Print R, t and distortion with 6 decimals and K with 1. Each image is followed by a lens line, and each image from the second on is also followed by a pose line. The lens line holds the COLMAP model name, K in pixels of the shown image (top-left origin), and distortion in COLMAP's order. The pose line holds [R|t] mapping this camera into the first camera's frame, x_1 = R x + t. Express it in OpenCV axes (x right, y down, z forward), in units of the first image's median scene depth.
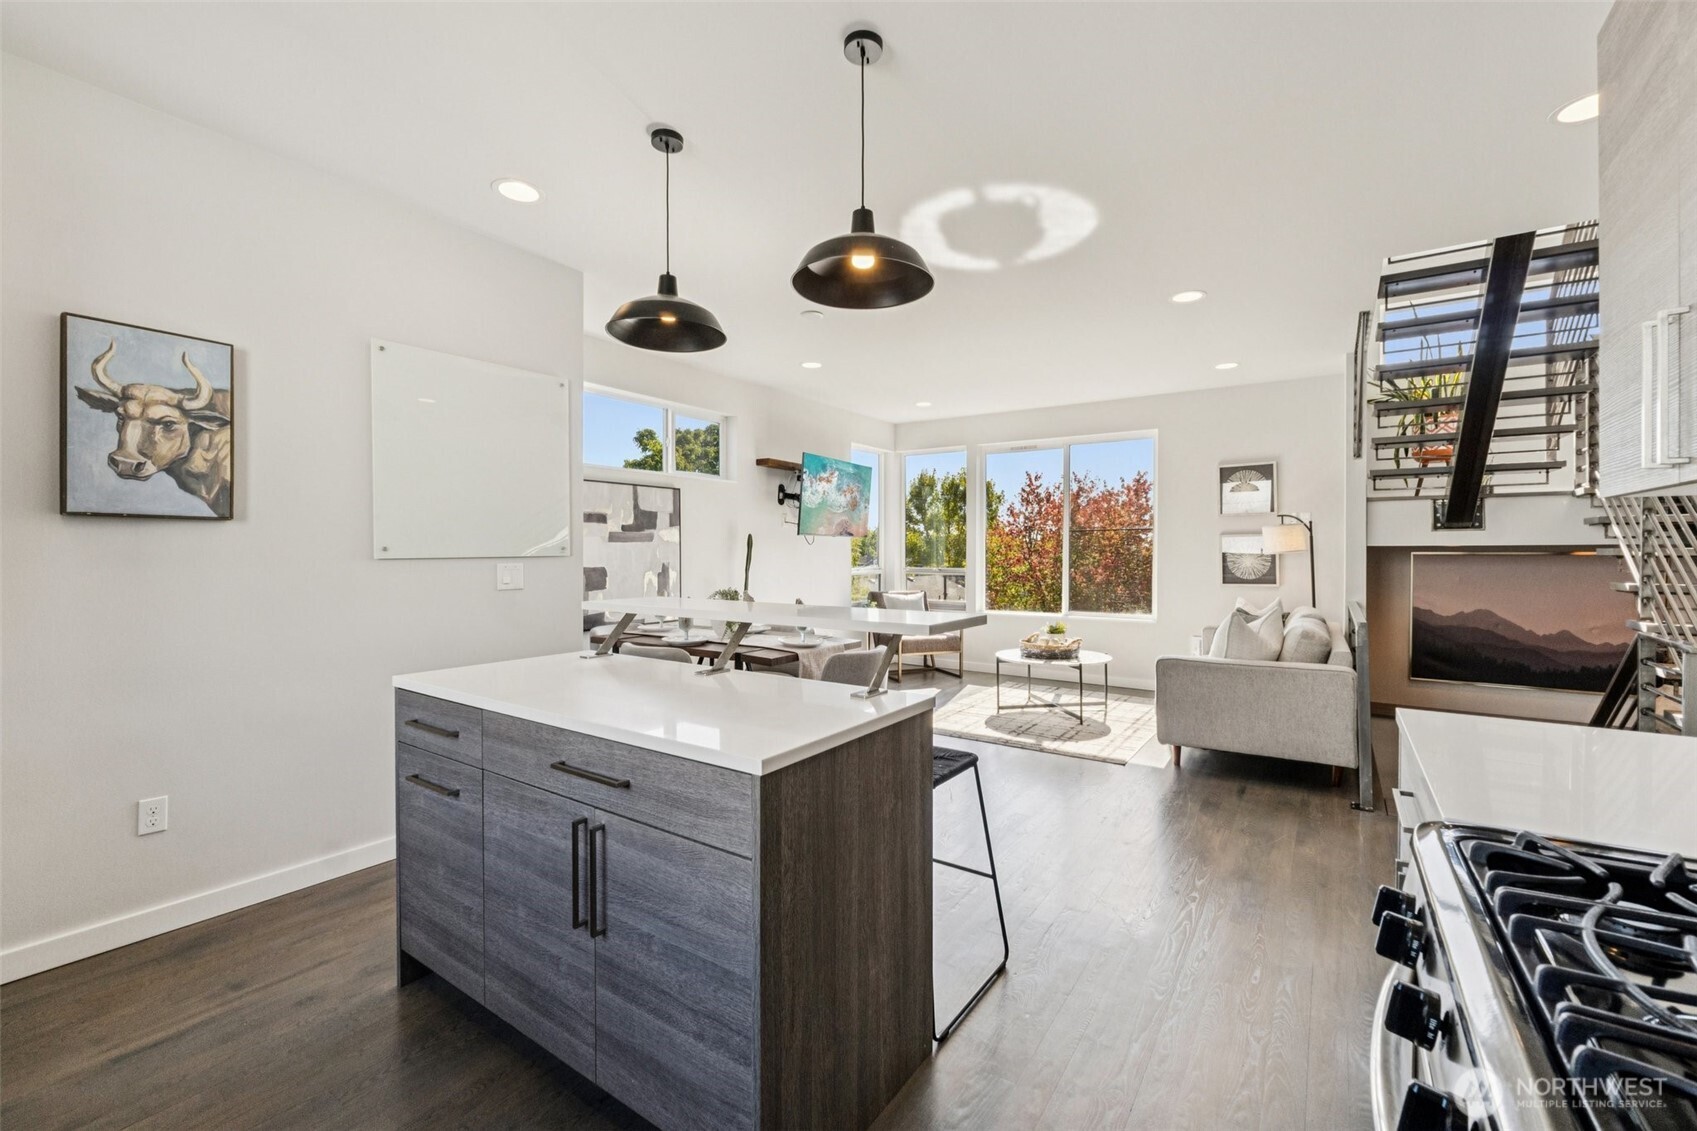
lens RADIAL K [[709.8, 0, 849.7], [0, 709.8, 553.5], [0, 0, 1]] dist [-0.006843, 0.000205]
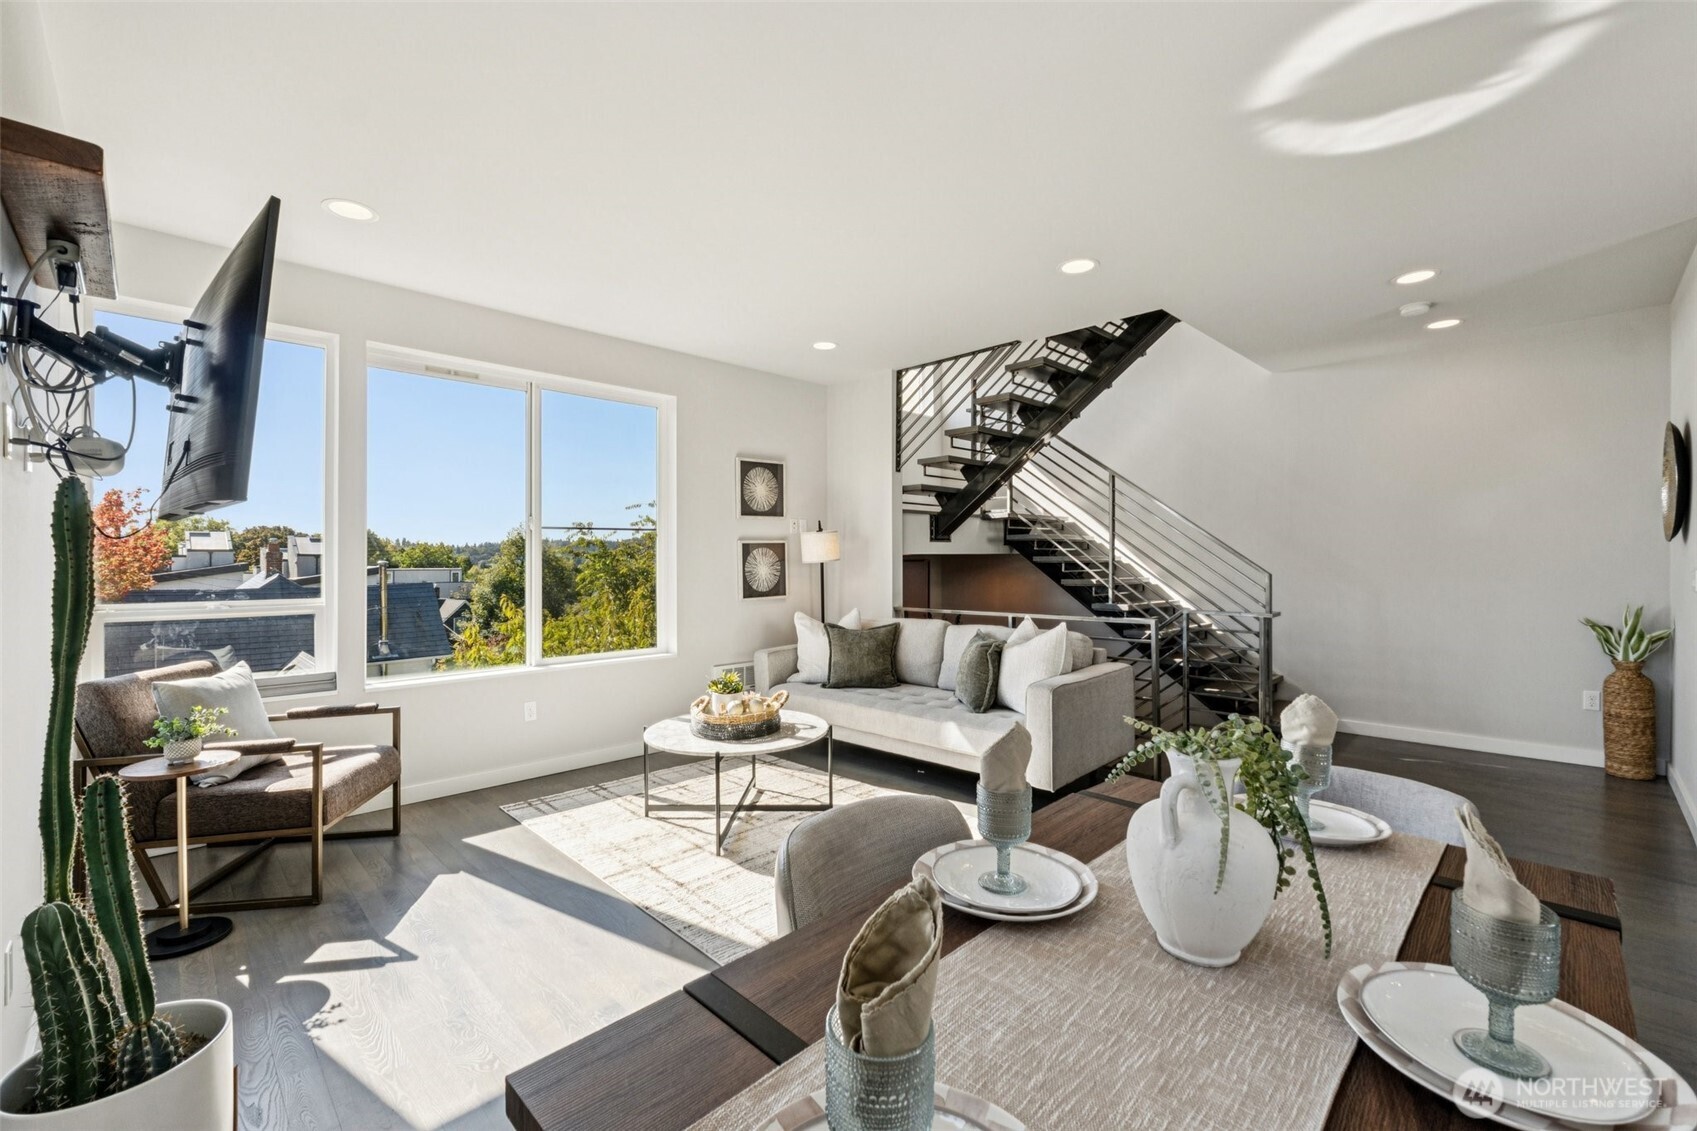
lens RADIAL K [[713.2, 0, 846.6], [0, 713.2, 566.8], [0, 0, 1]] dist [-0.004929, -0.000066]
pose [[0.185522, -0.010660, 0.982582, -0.534407], [0.007855, 0.999925, 0.009365, -0.004906], [-0.982609, 0.005981, 0.185591, 1.367374]]
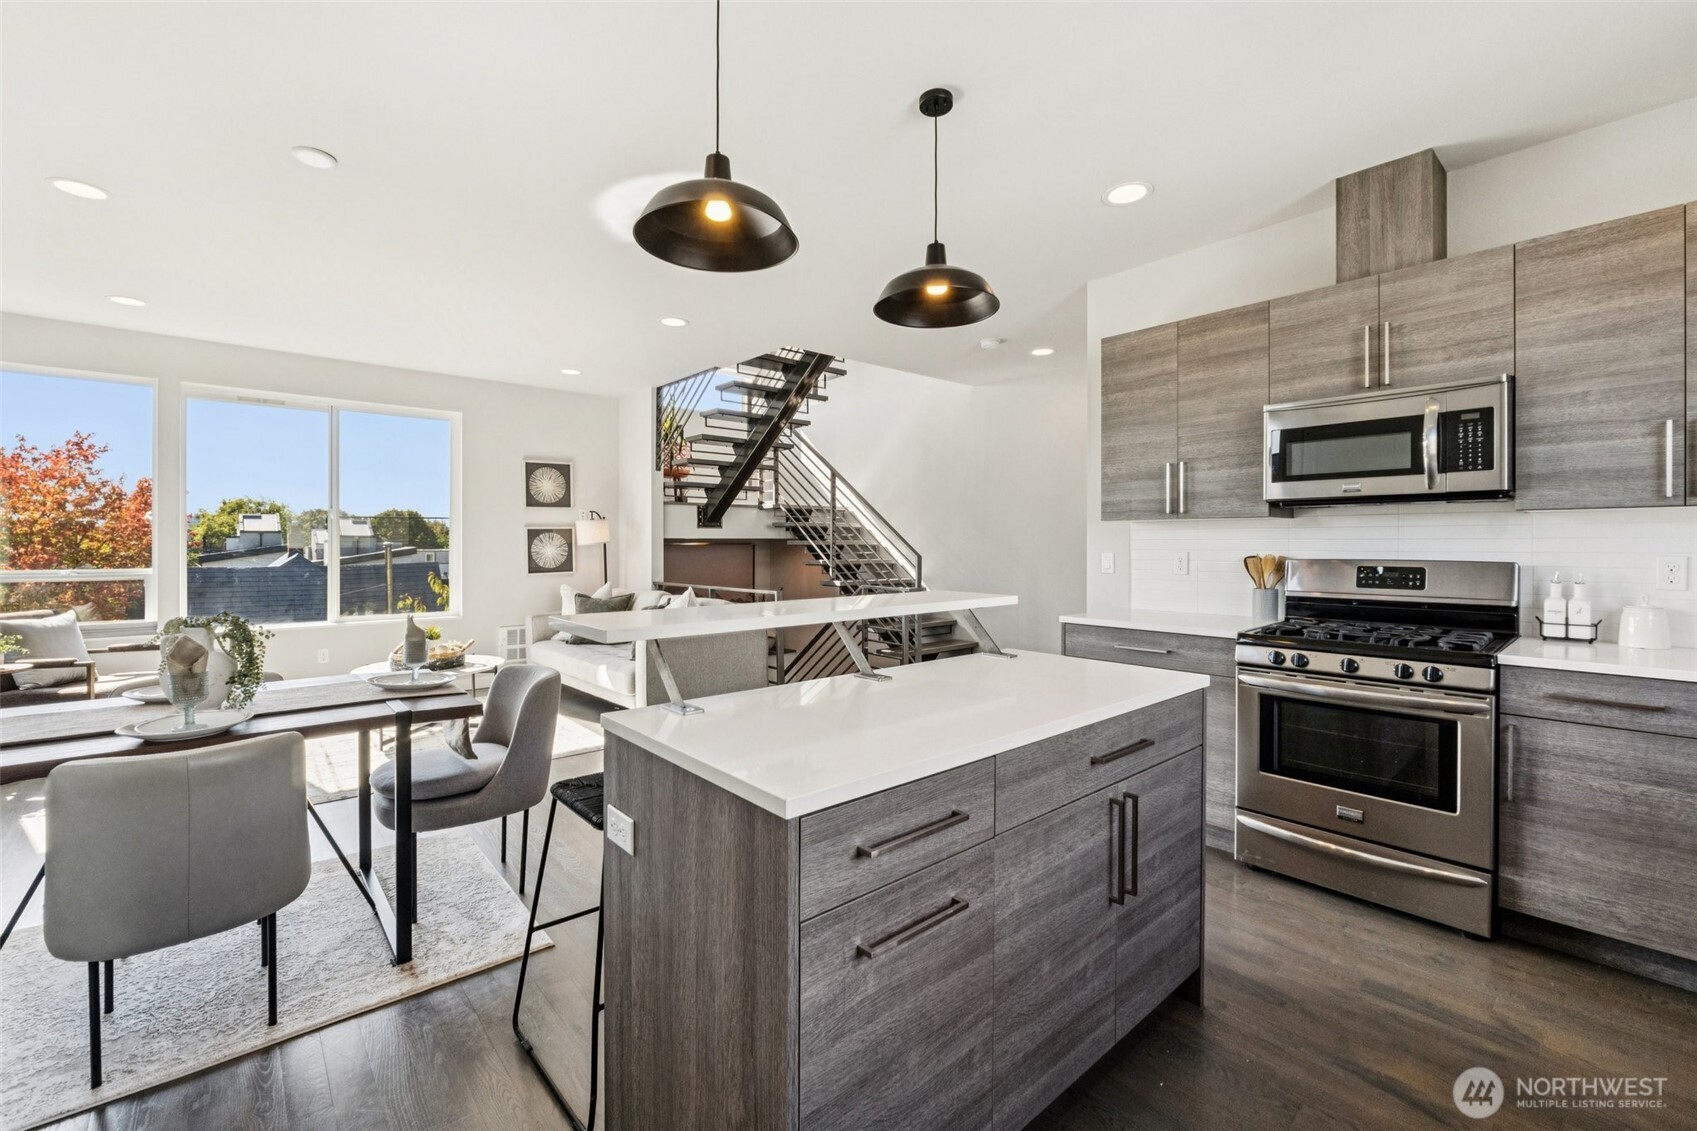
lens RADIAL K [[709.8, 0, 849.7], [0, 709.8, 553.5], [0, 0, 1]] dist [-0.006843, 0.000205]
pose [[0.243940, -0.013442, 0.969697, -0.704687], [0.002296, 0.999909, 0.013283, 0.000331], [-0.969788, -0.001014, 0.243948, 0.538435]]
